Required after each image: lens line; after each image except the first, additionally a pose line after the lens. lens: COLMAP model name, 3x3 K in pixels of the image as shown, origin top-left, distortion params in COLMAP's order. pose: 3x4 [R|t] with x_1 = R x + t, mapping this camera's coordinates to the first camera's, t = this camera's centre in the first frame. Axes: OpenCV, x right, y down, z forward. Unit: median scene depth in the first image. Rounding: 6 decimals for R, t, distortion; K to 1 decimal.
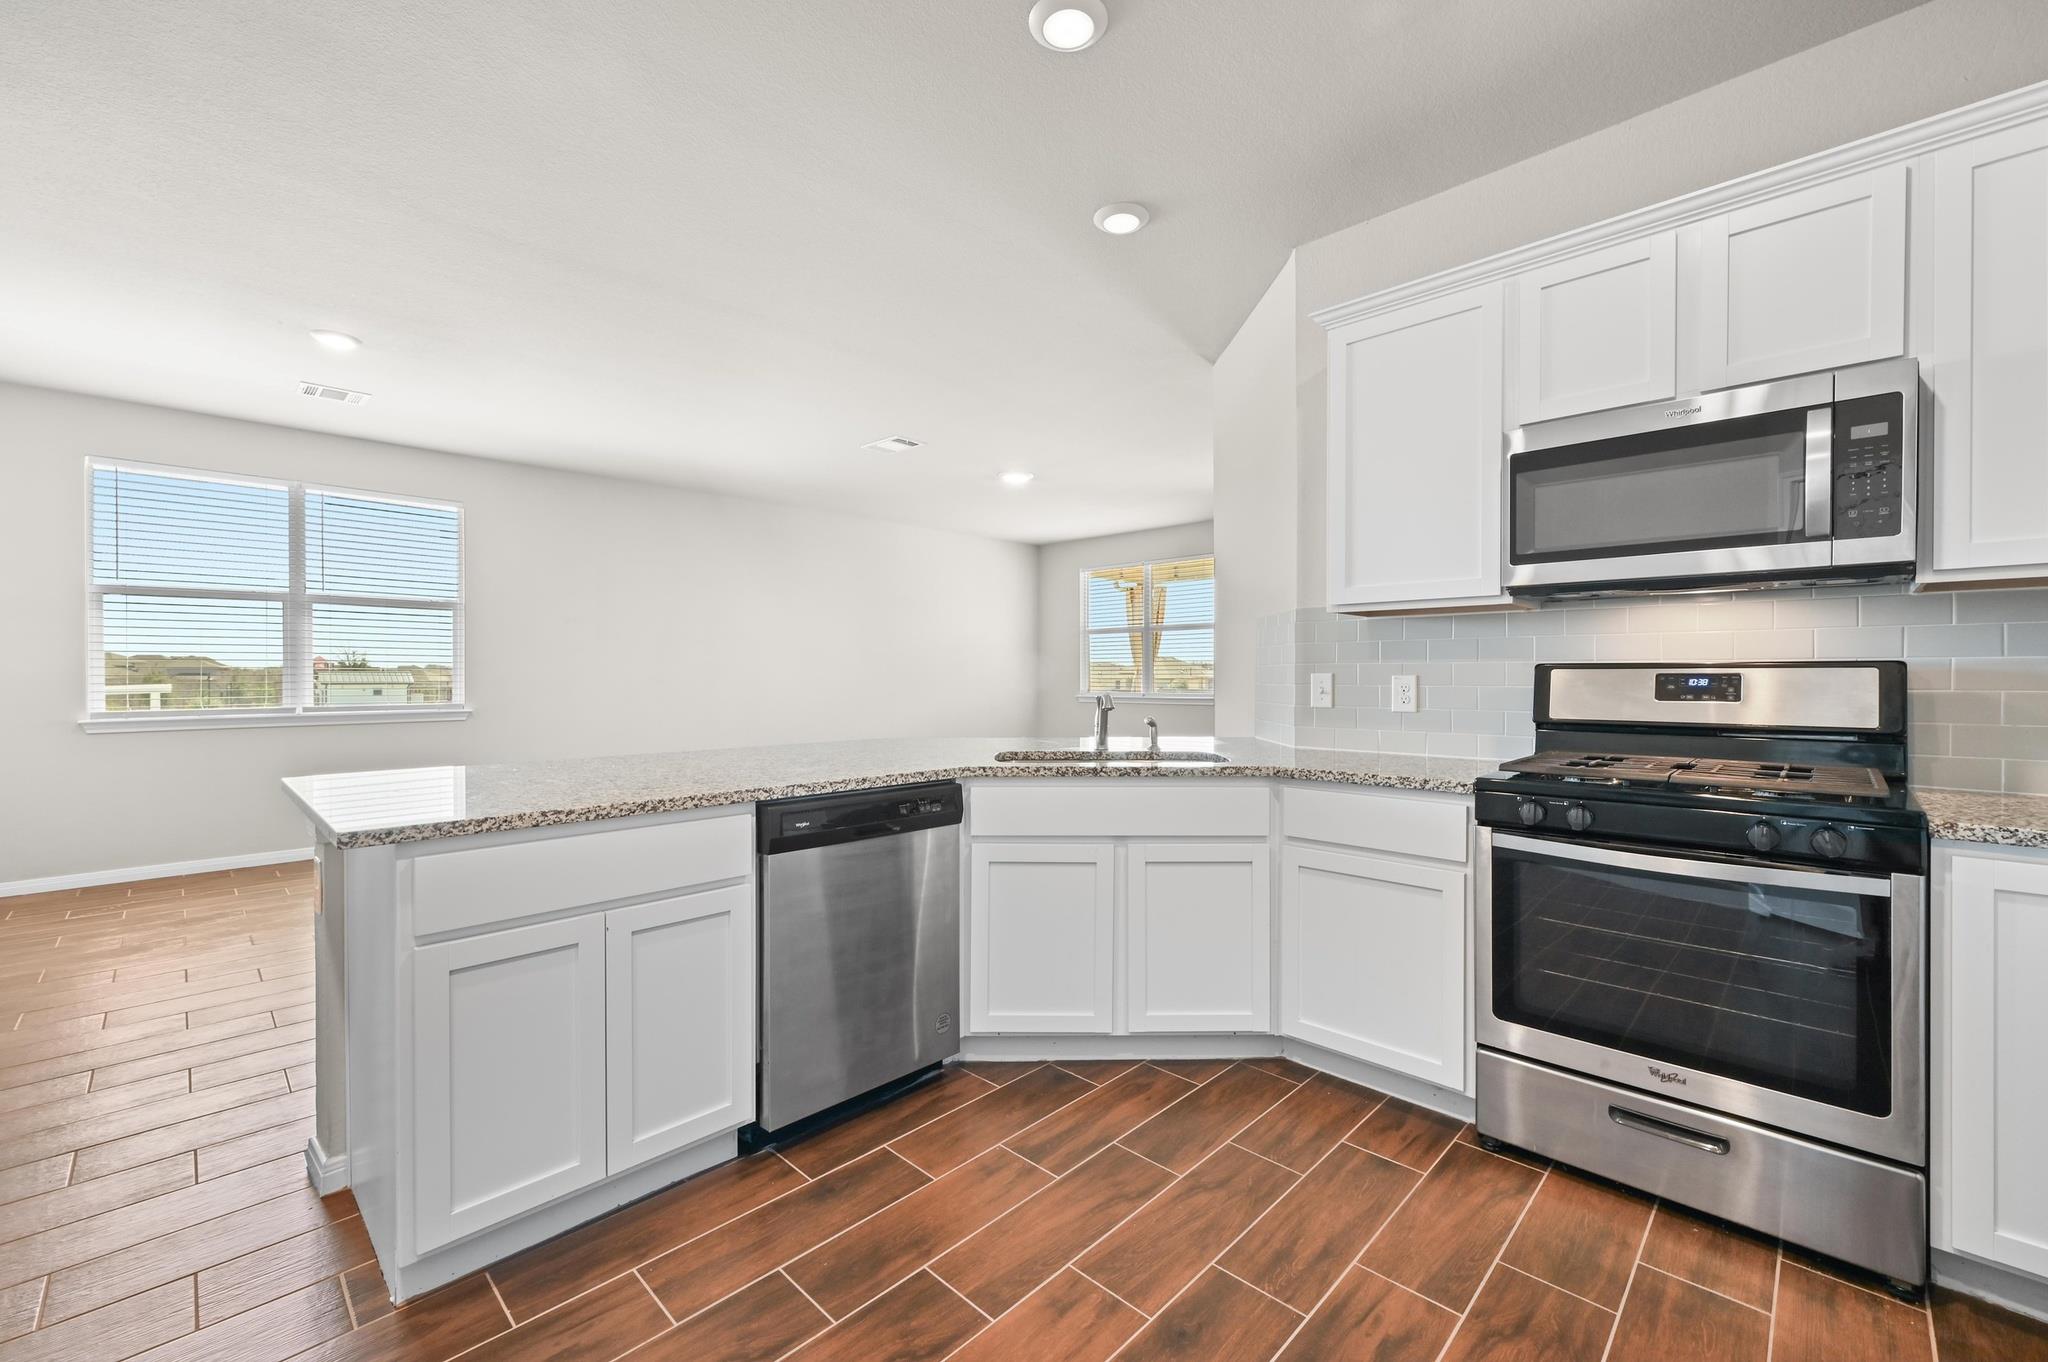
lens RADIAL K [[835.9, 0, 1030.1], [0, 835.9, 679.0], [0, 0, 1]] dist [0.000008, 0.000469]
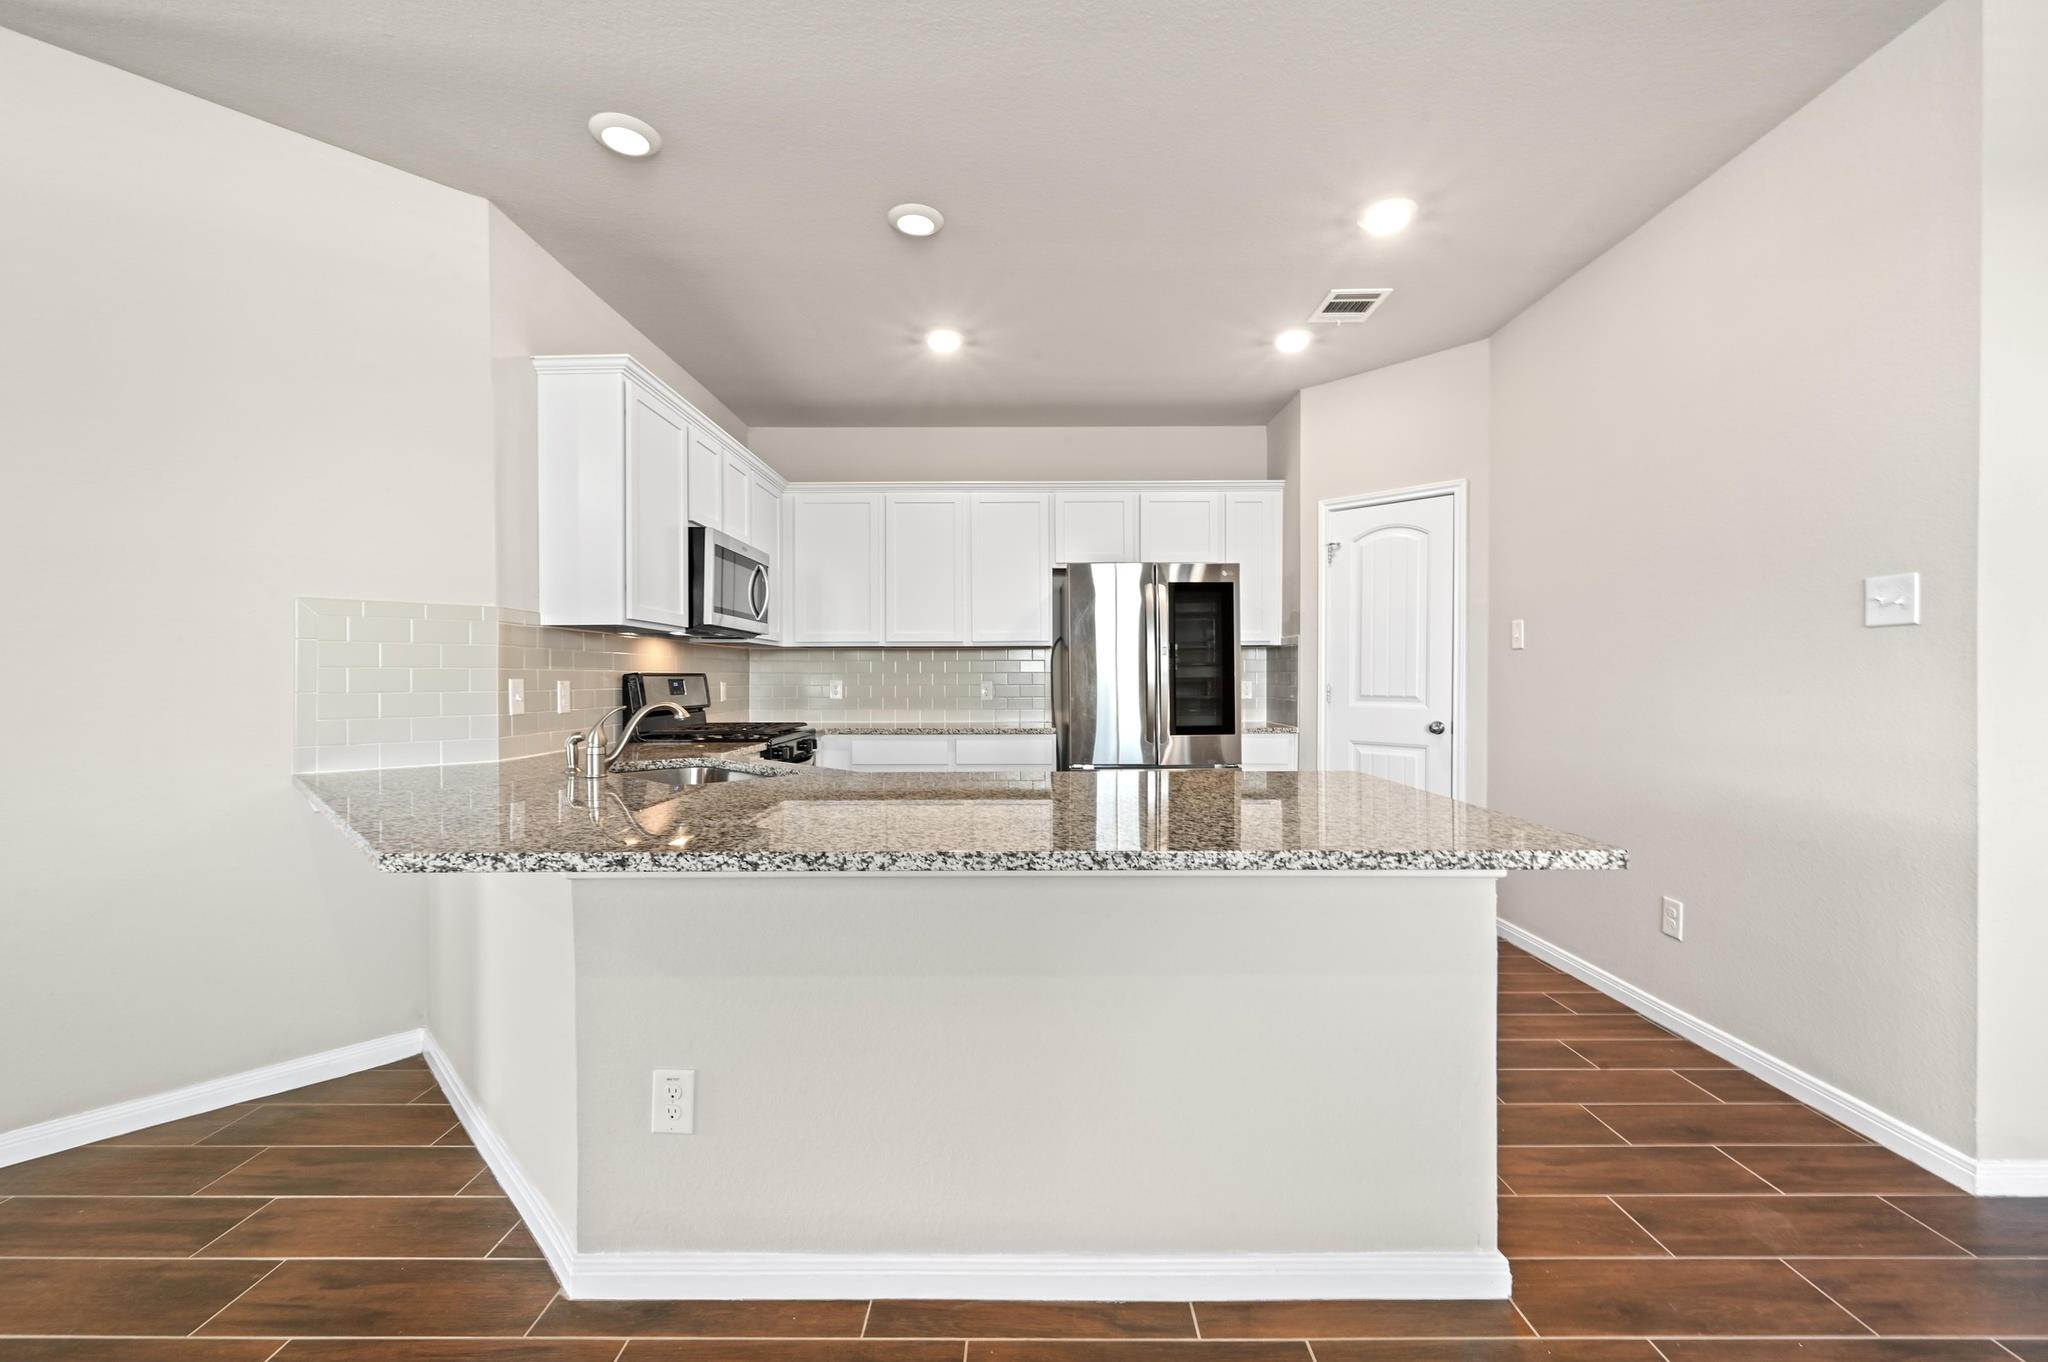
lens RADIAL K [[835.9, 0, 1030.1], [0, 835.9, 679.0], [0, 0, 1]] dist [0.000008, 0.000469]
pose [[-0.690560, 0.000012, 0.723275, -0.410504], [0.005427, 0.999972, 0.005165, -0.004810], [-0.723255, 0.007492, -0.690541, 0.697789]]
